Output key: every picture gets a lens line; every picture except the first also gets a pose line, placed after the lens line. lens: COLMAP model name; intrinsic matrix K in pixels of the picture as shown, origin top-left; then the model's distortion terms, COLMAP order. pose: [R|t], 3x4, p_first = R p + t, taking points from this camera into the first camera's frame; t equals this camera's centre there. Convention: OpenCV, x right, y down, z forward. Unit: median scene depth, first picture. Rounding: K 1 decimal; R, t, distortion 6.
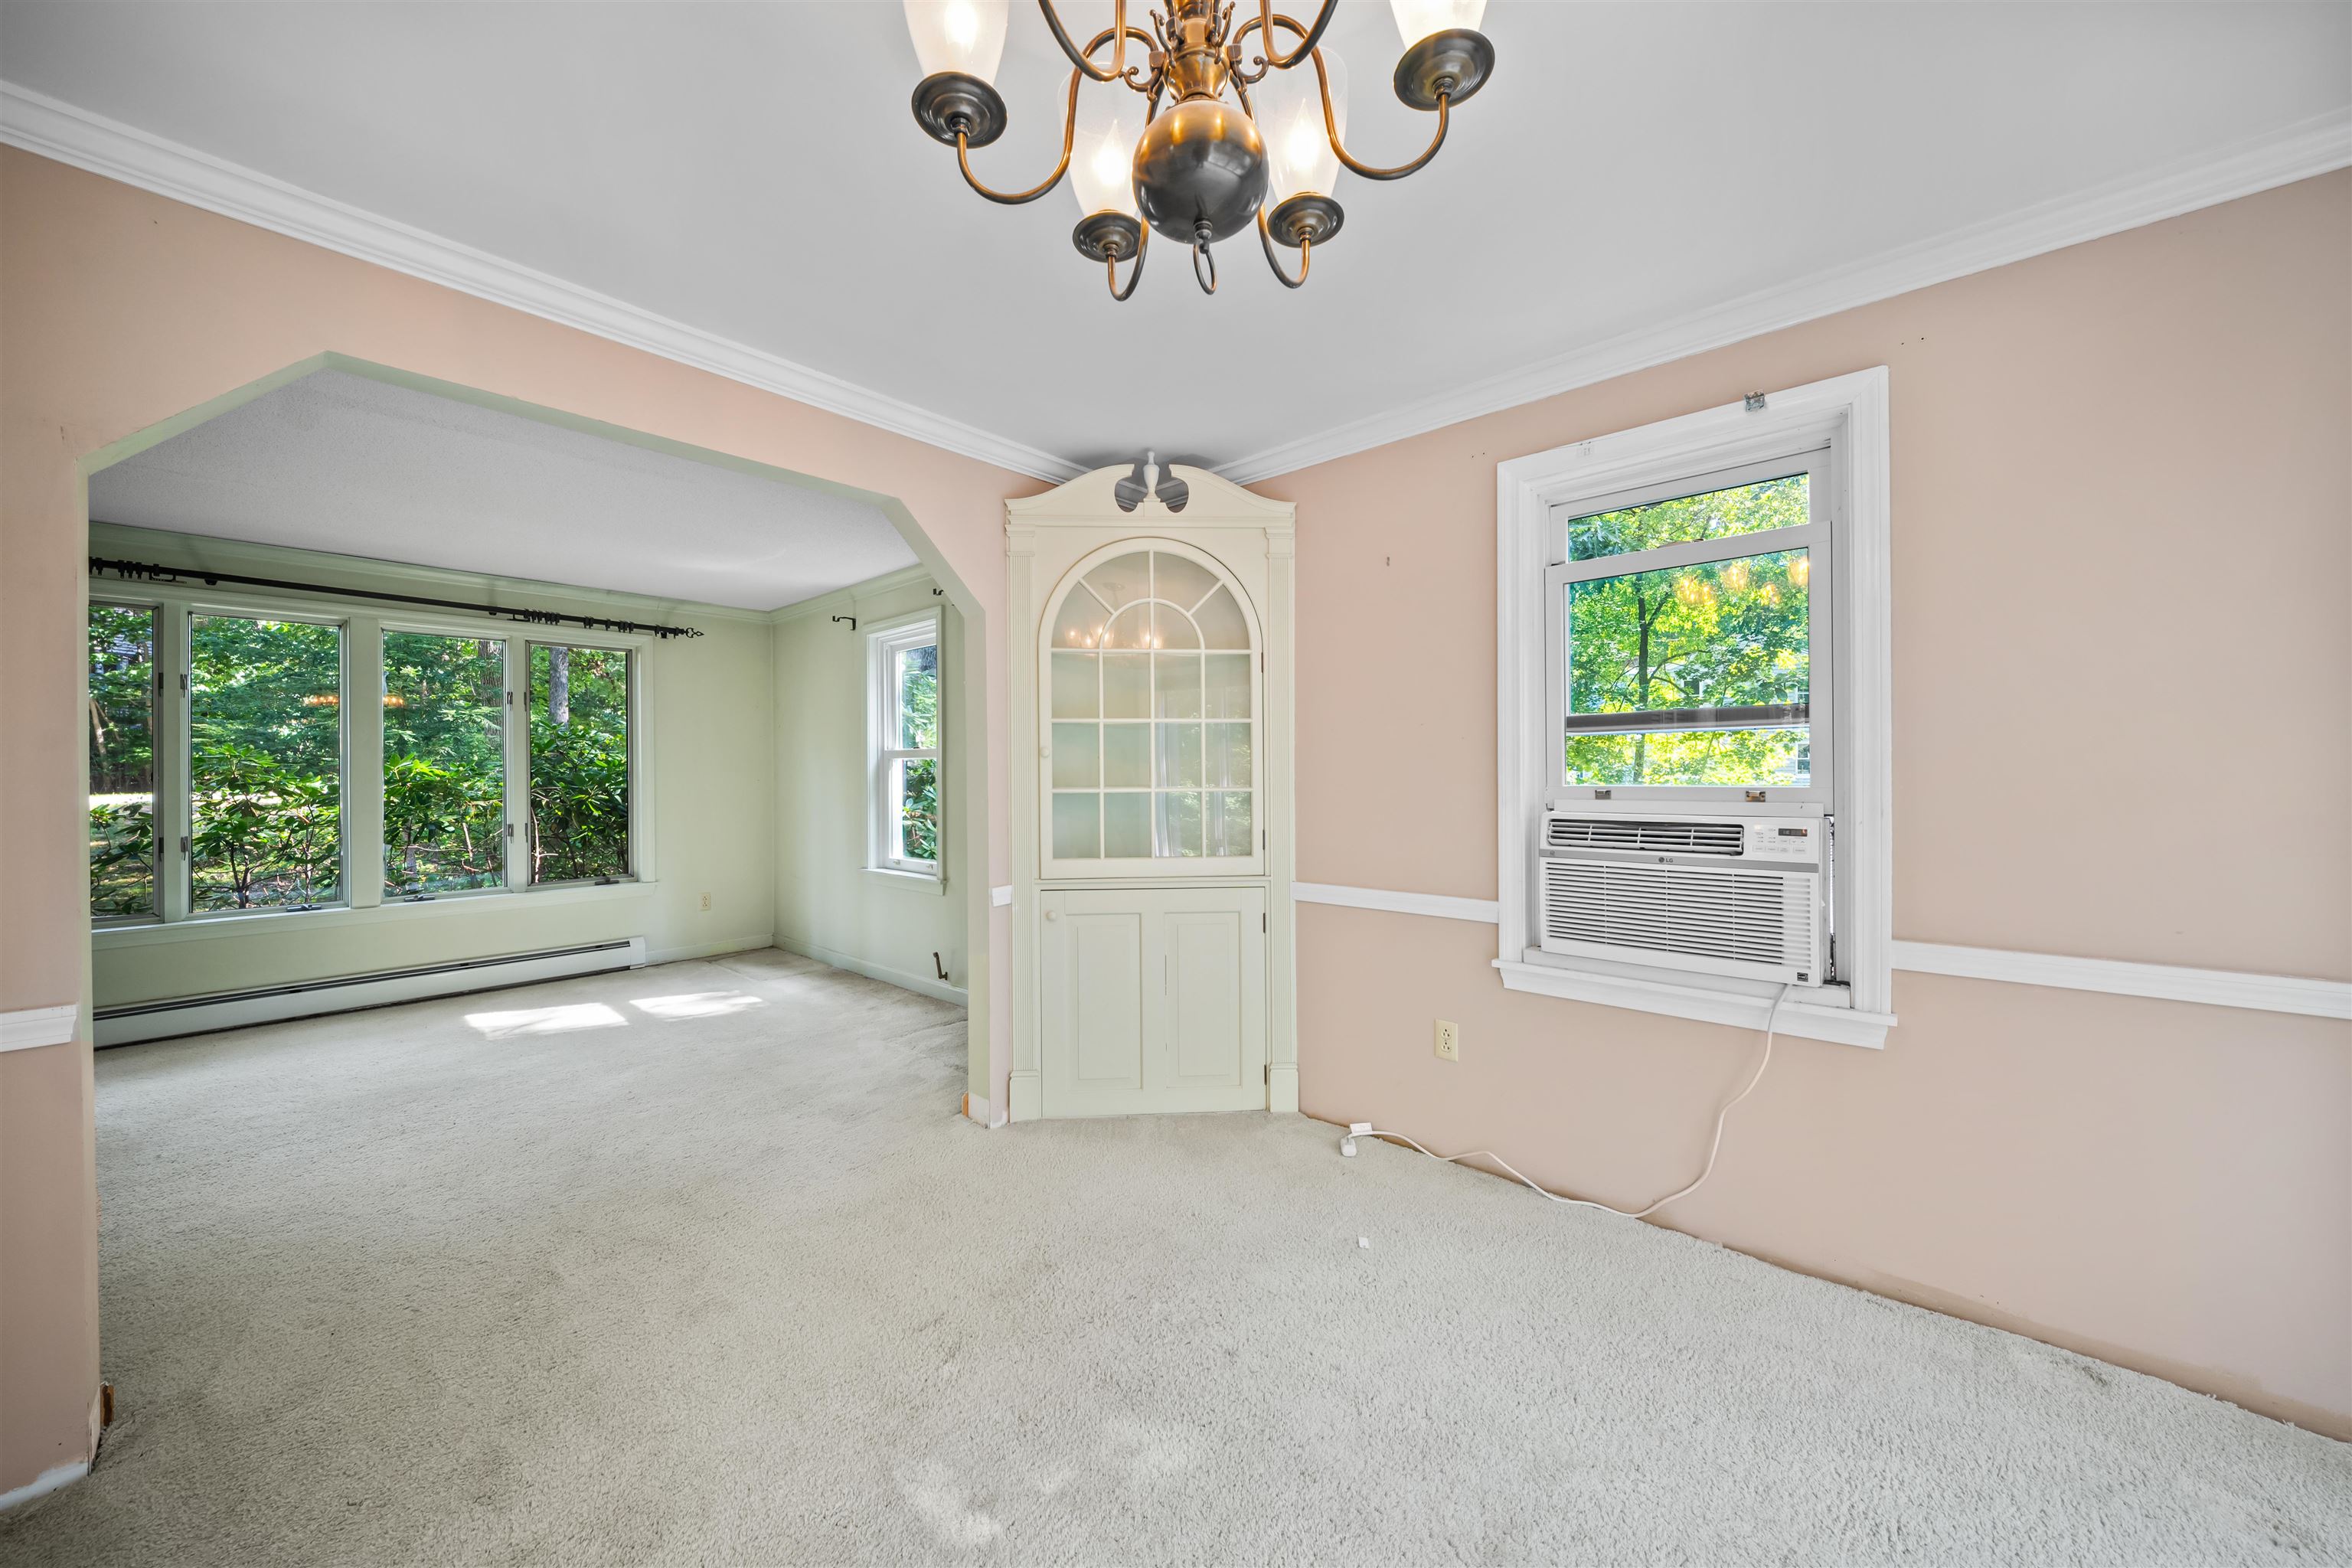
lens RADIAL K [[841.9, 0, 1183.7], [0, 841.9, 778.2], [0, 0, 1]] dist [-0.009085, -0.000614]
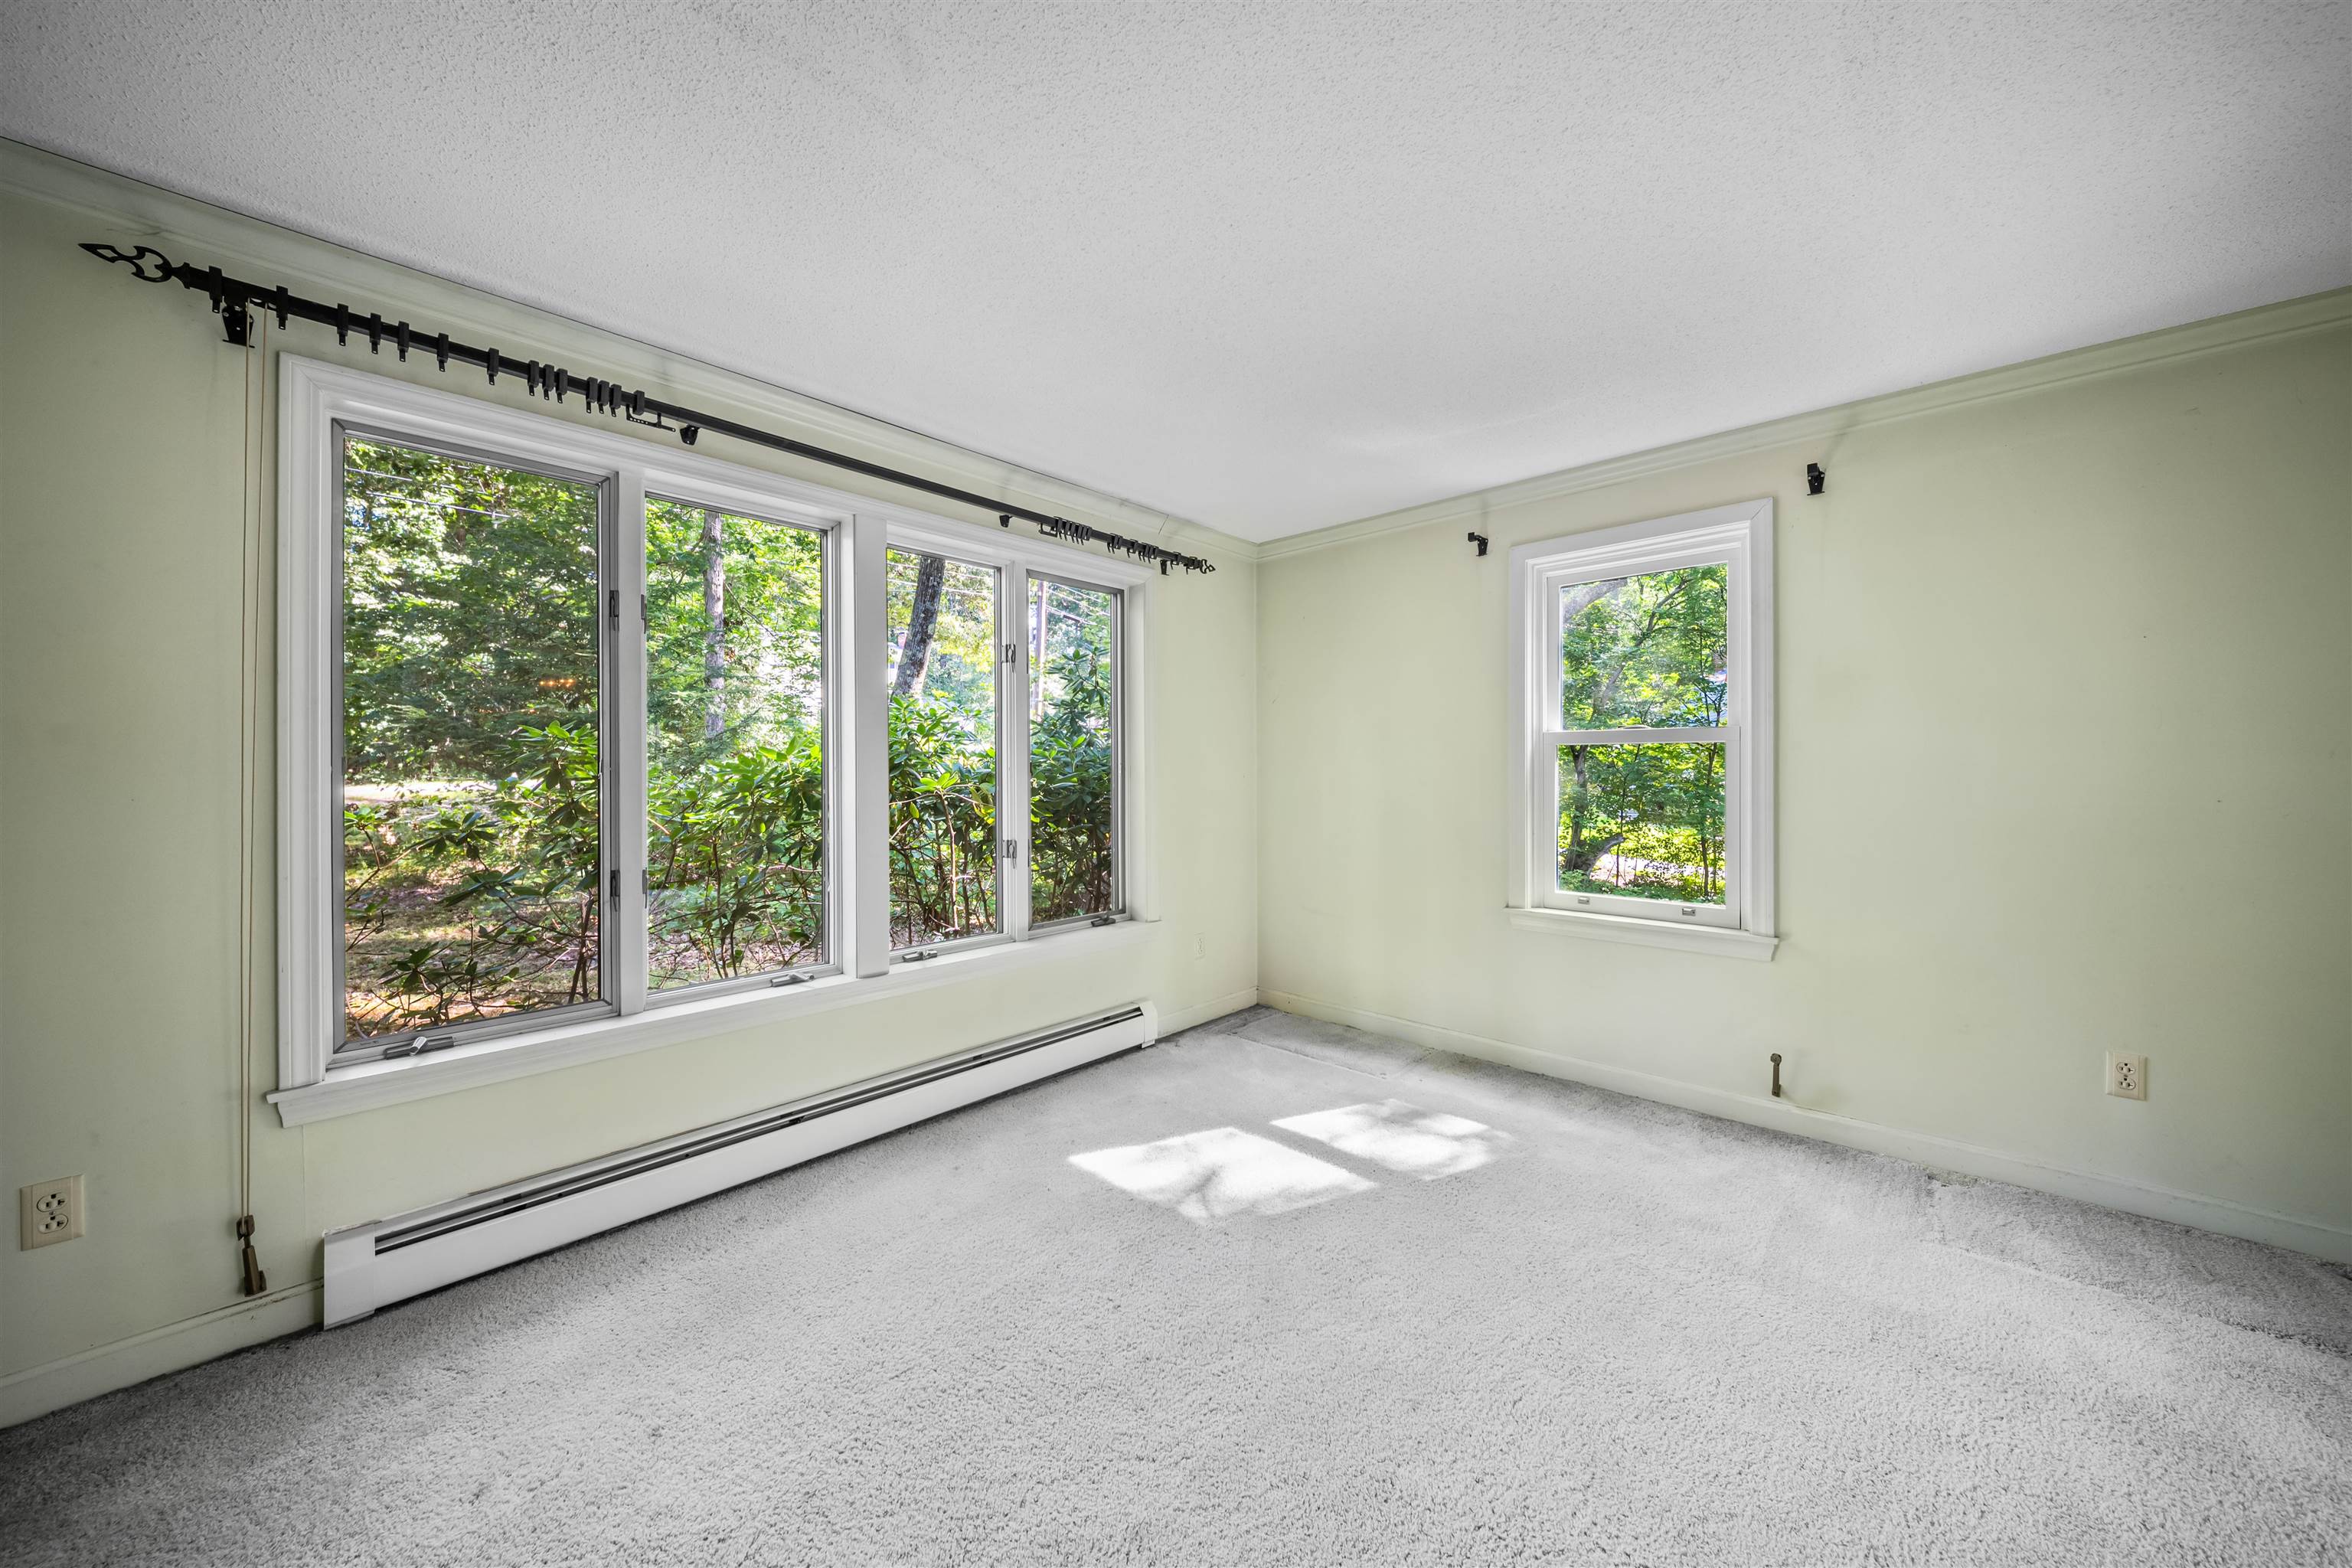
lens RADIAL K [[841.9, 0, 1169.3], [0, 841.9, 771.5], [0, 0, 1]] dist [-0.009085, -0.000614]
pose [[0.999305, 0.004668, -0.036993, -0.797878], [-0.004694, 0.999989, -0.000625, 0.000020], [0.036990, 0.000798, 0.999315, 0.402367]]
